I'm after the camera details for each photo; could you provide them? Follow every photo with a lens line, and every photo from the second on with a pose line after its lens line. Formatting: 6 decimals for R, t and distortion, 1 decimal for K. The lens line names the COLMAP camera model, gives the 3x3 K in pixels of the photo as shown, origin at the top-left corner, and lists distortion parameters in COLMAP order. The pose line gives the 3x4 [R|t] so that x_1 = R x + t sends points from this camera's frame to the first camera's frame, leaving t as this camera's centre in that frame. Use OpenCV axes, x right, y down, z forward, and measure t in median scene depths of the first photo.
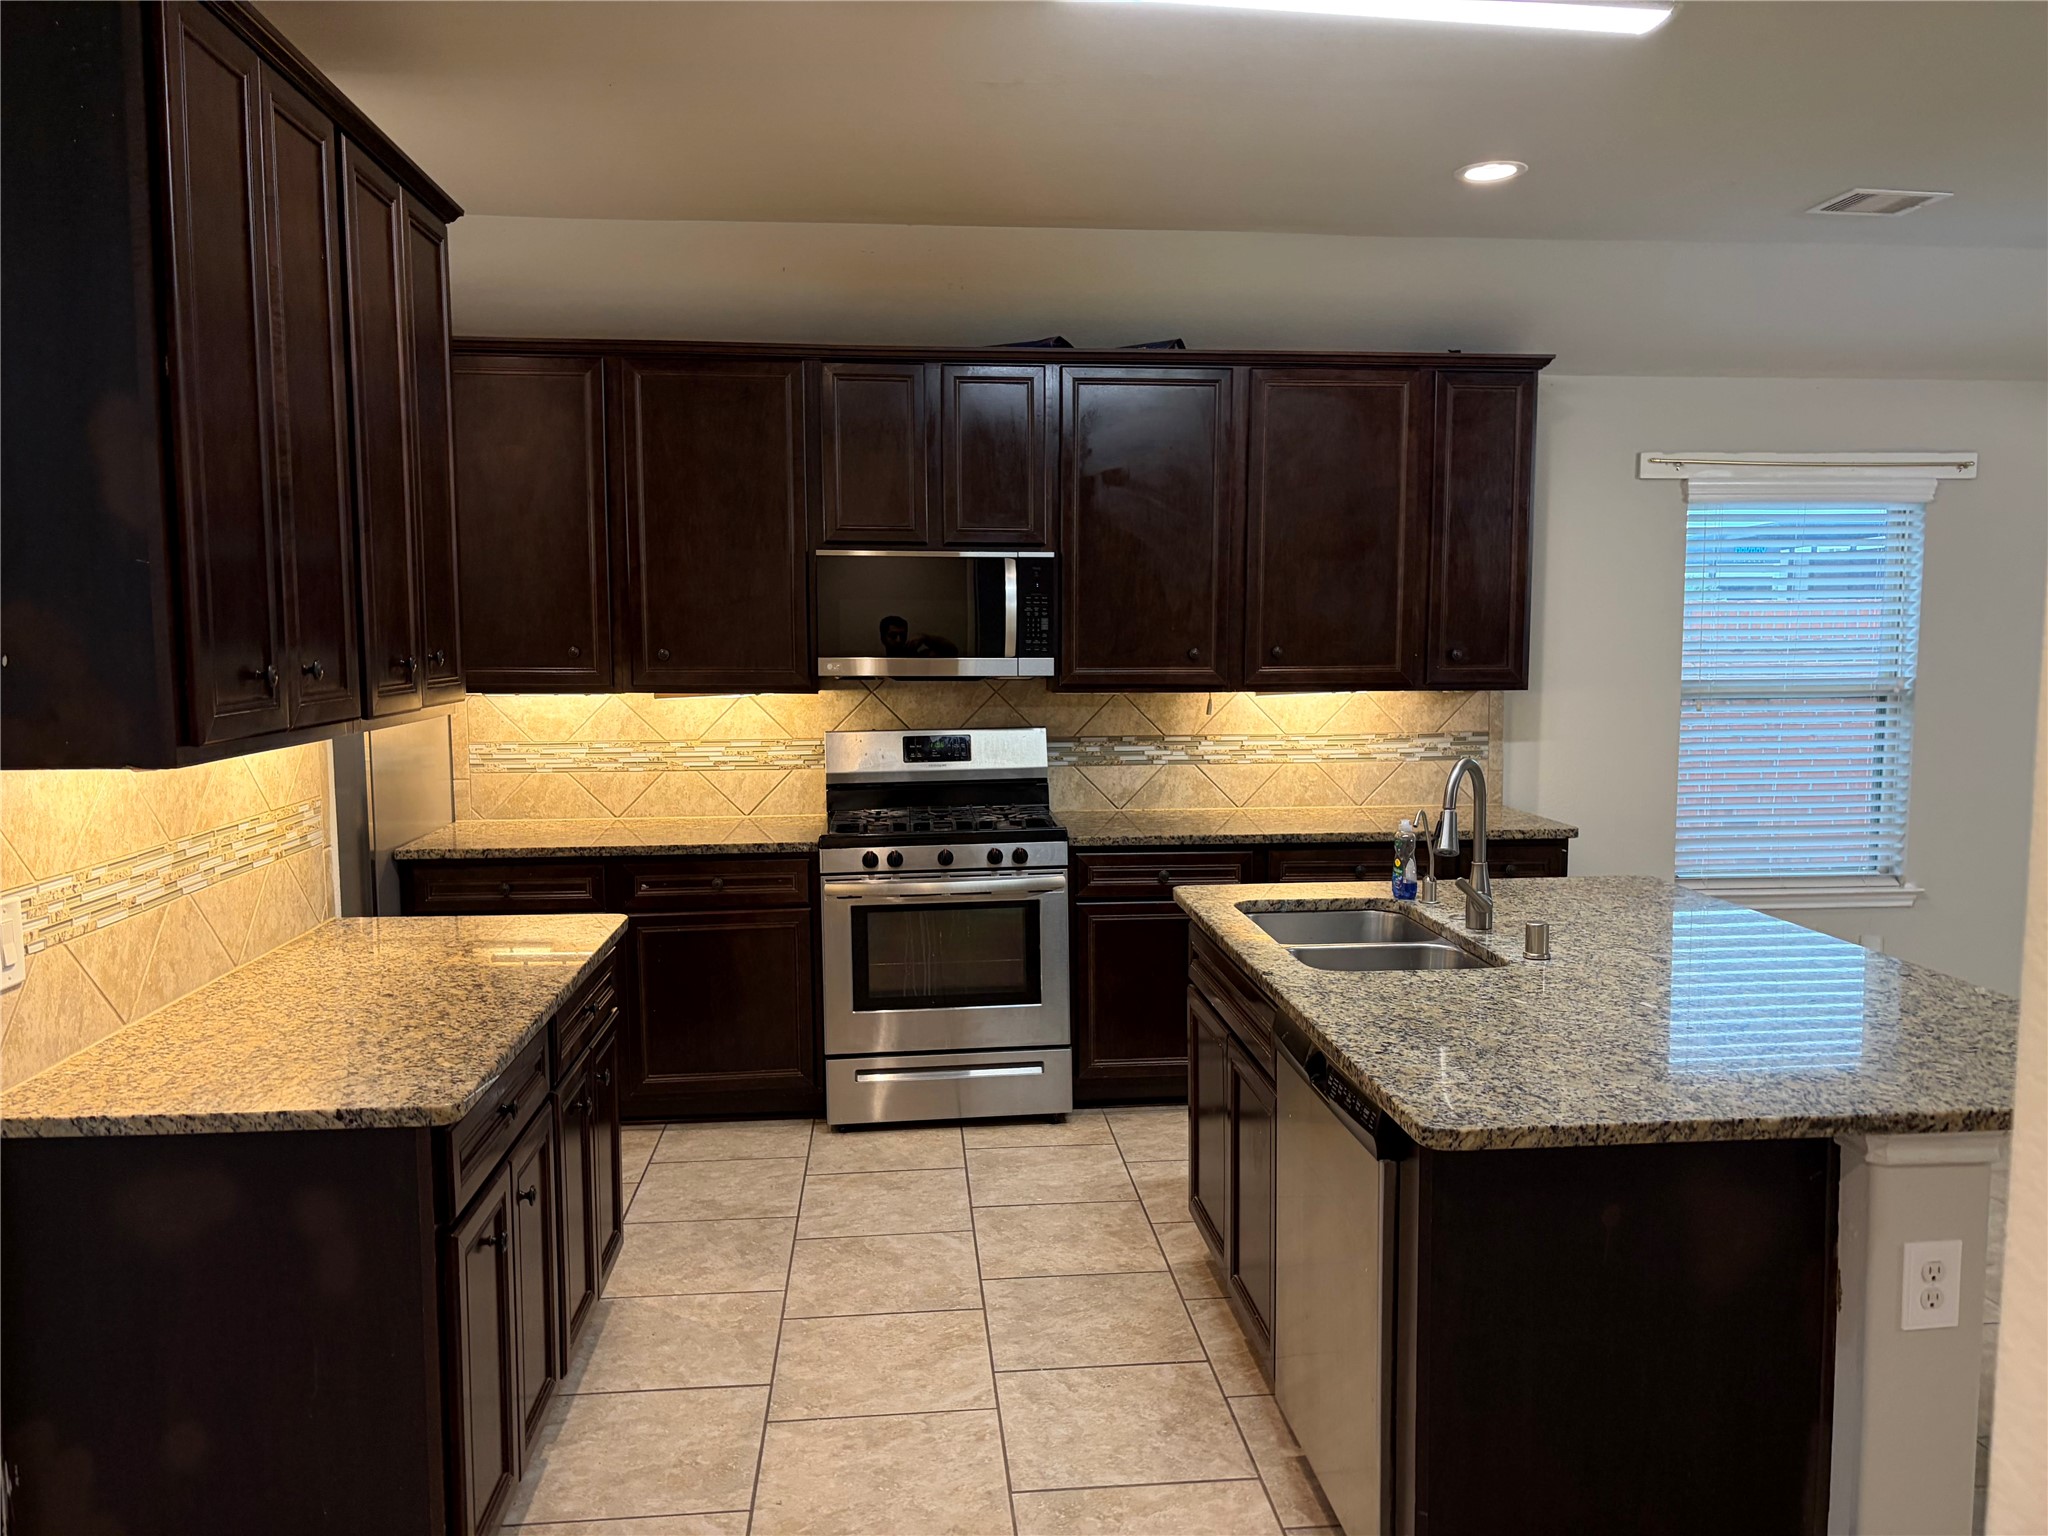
lens RADIAL K [[1533.1, 0, 1029.7], [0, 1533.1, 786.6], [0, 0, 1]] dist [0.095232, -0.132682]
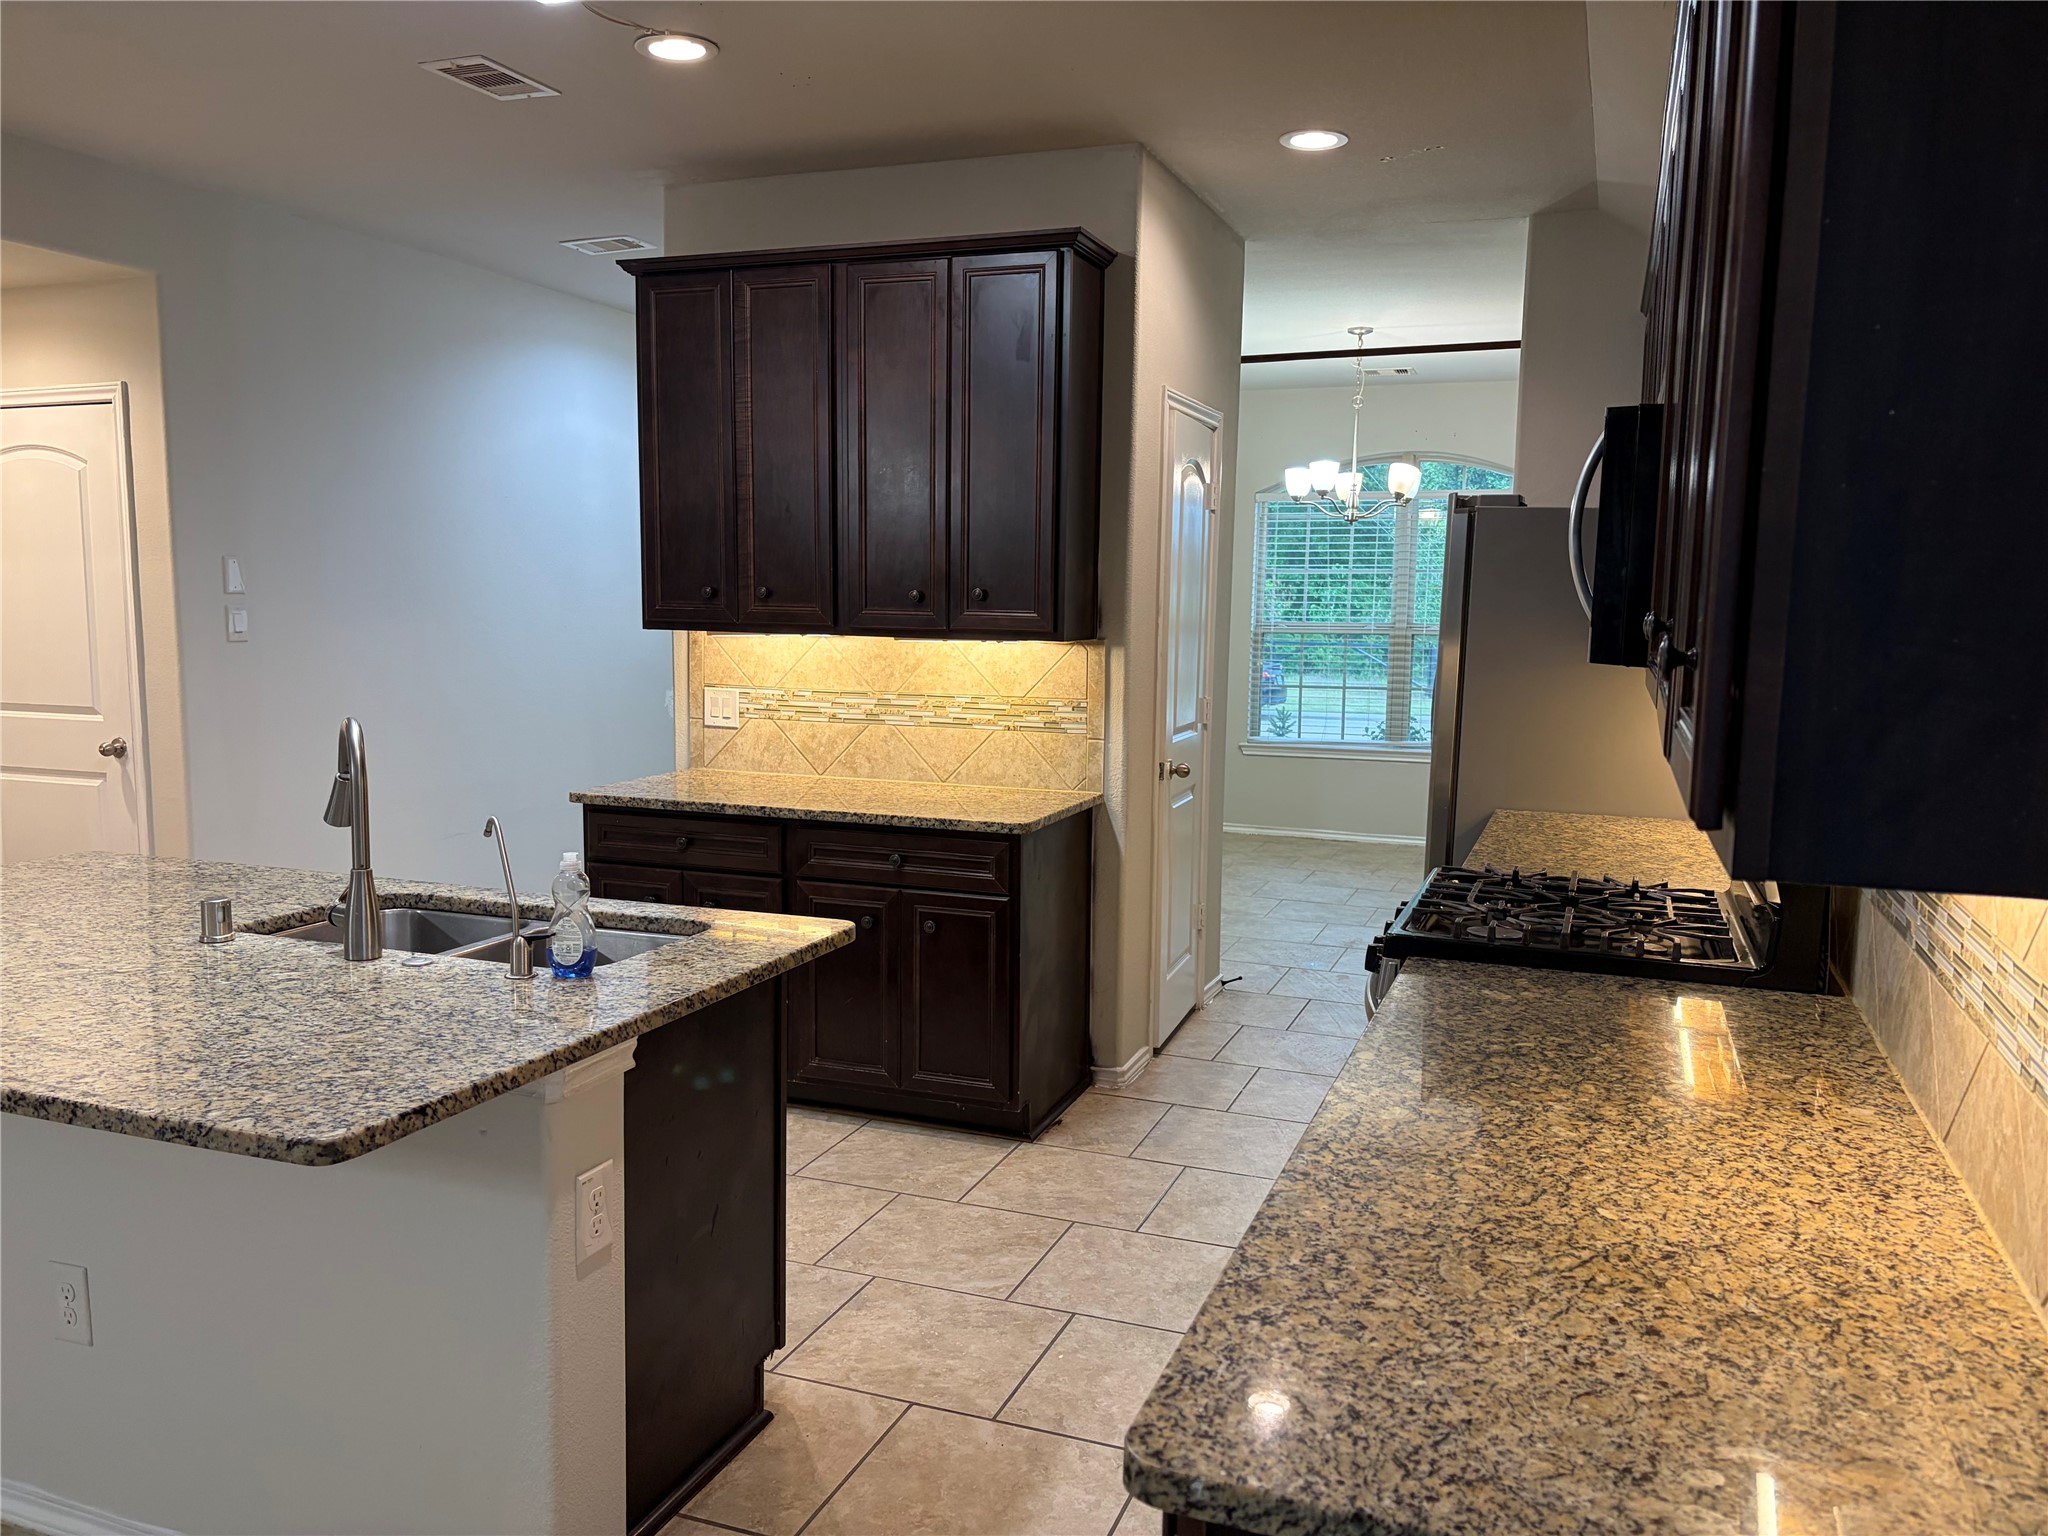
lens RADIAL K [[1577.8, 0, 1024.0], [0, 1577.8, 768.0], [0, 0, 1]] dist [0.092979, -0.114786]
pose [[-0.438477, 0.095576, -0.893646, 0.501421], [-0.106612, 0.981777, 0.157312, -0.090781], [0.892397, 0.164251, -0.420298, 0.959090]]
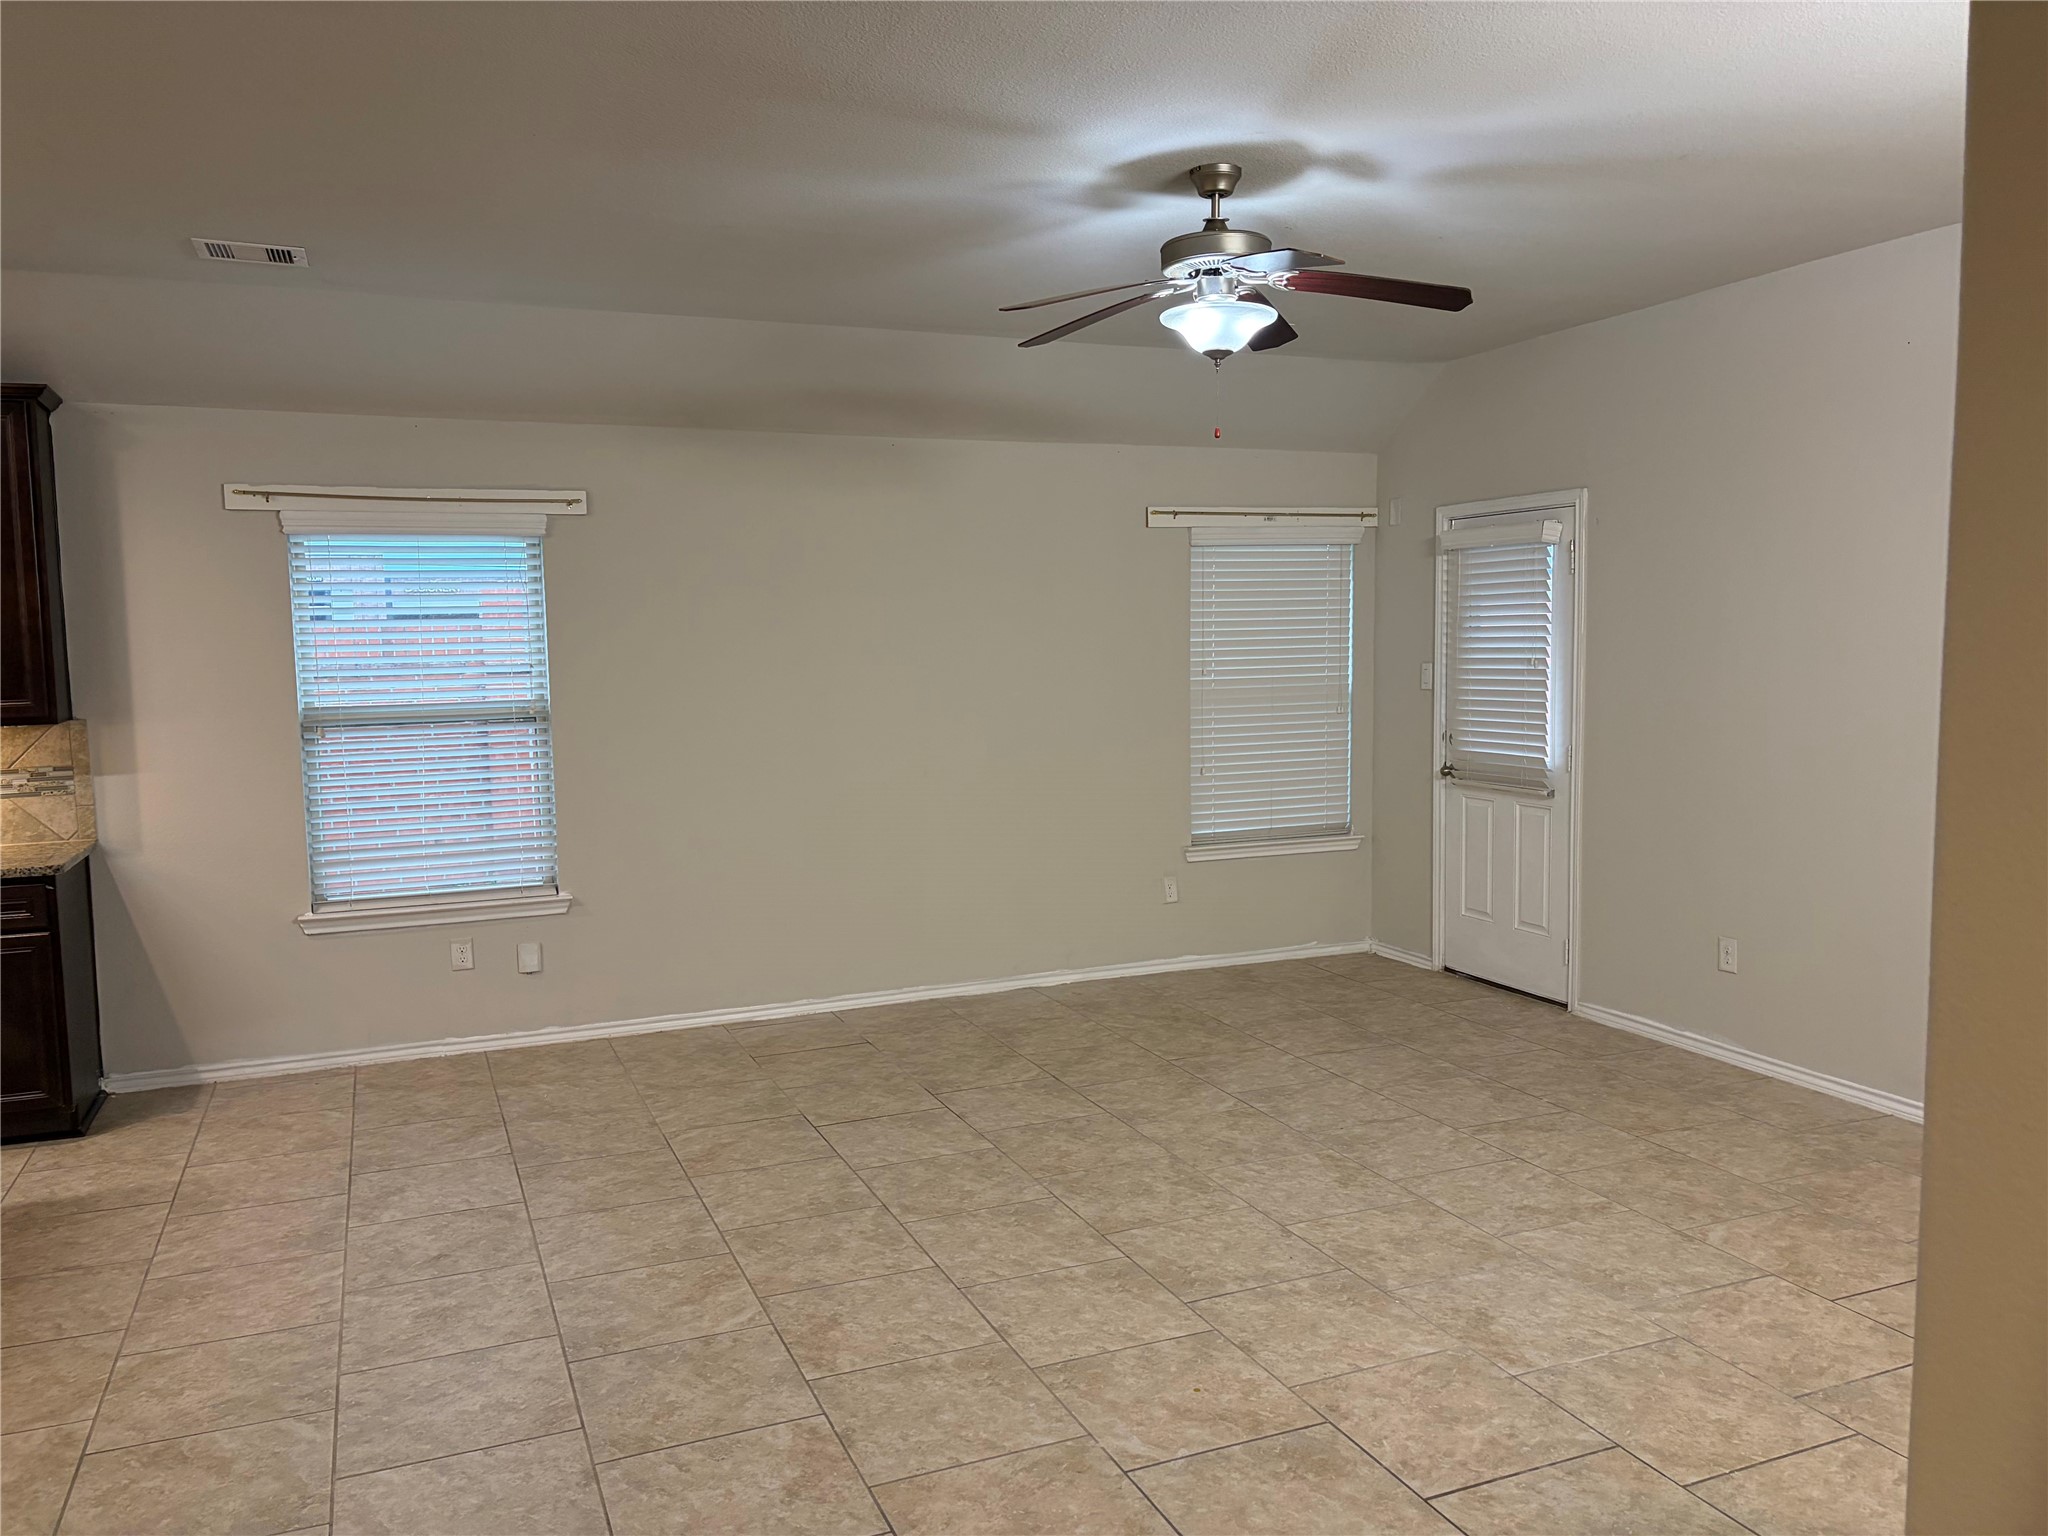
lens RADIAL K [[1549.9, 0, 1012.7], [0, 1549.9, 775.6], [0, 0, 1]] dist [0.066345, -0.076681]
pose [[0.954540, -0.042197, 0.295081, 0.572718], [0.046034, 0.998921, -0.006067, 0.003683], [-0.294506, 0.019375, 0.955453, -0.118642]]
